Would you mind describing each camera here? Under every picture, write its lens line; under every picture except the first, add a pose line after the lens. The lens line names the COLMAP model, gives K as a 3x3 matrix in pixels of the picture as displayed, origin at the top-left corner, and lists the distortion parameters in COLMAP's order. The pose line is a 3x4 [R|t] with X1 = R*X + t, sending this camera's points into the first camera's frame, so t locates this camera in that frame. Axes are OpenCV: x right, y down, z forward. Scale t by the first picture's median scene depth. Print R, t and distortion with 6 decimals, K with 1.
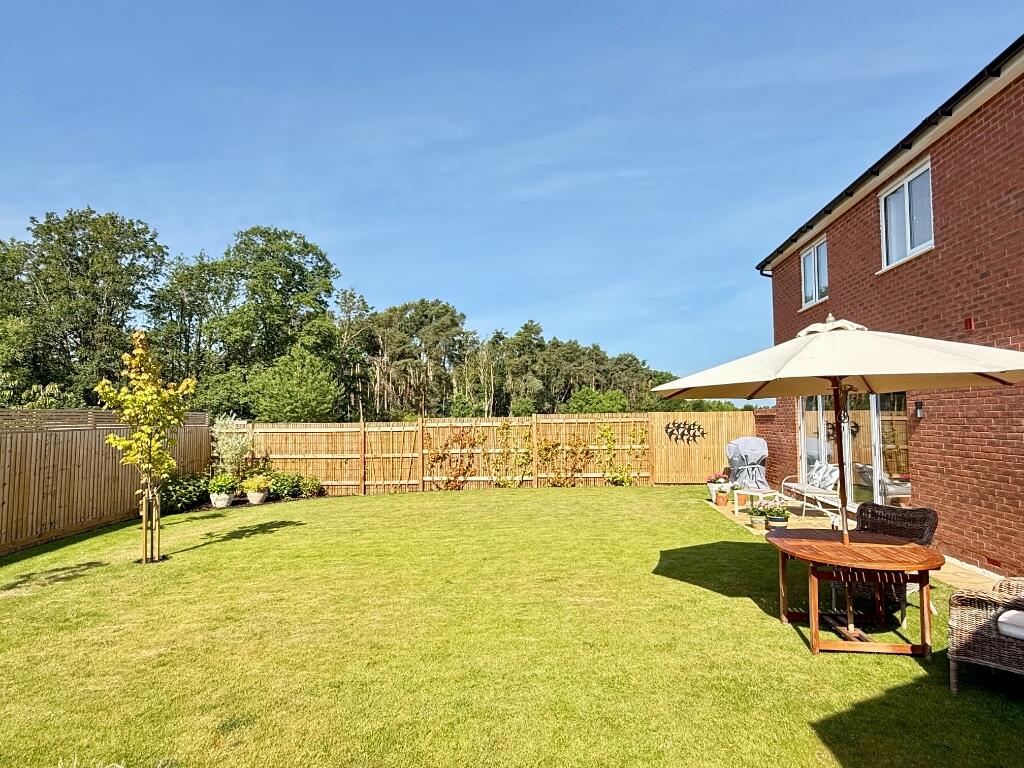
lens RADIAL K [[591.0, 0, 512.9], [0, 591.0, 357.6], [0, 0, 1]] dist [0.011401, -0.007338]
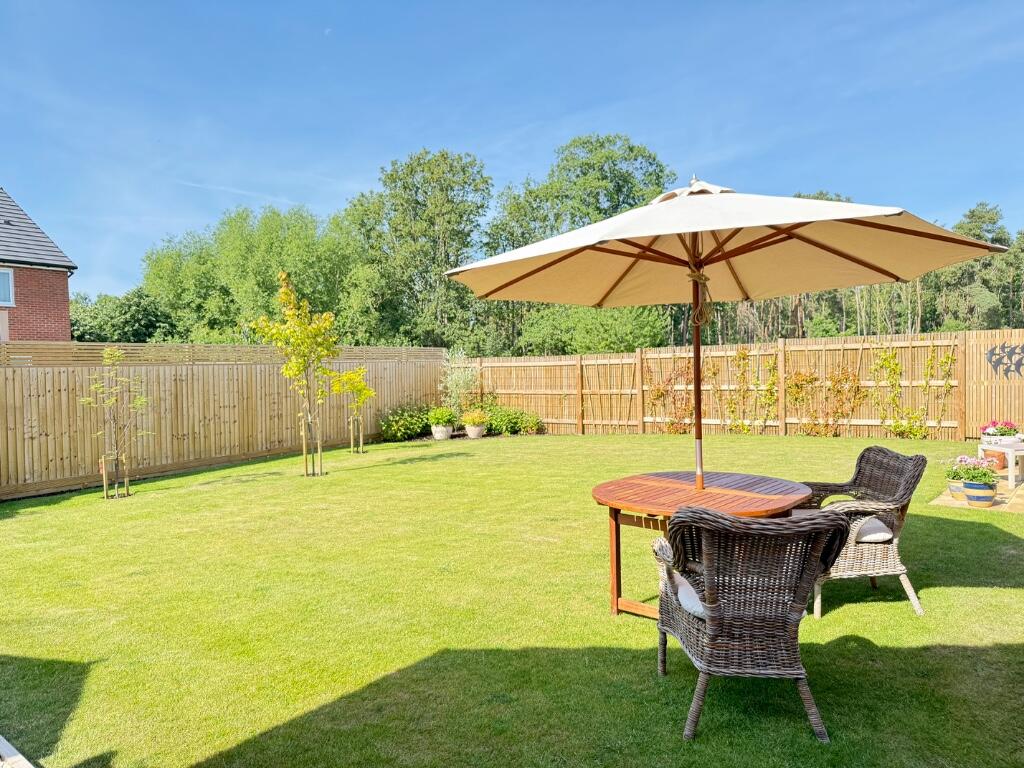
lens RADIAL K [[729.5, 0, 516.3], [0, 729.5, 379.6], [0, 0, 1]] dist [0.035200, -0.023705]
pose [[0.834787, 0.001005, -0.550572, 0.270241], [0.072049, 0.991200, 0.111050, 0.019076], [0.545839, -0.132371, 0.827368, 0.042361]]
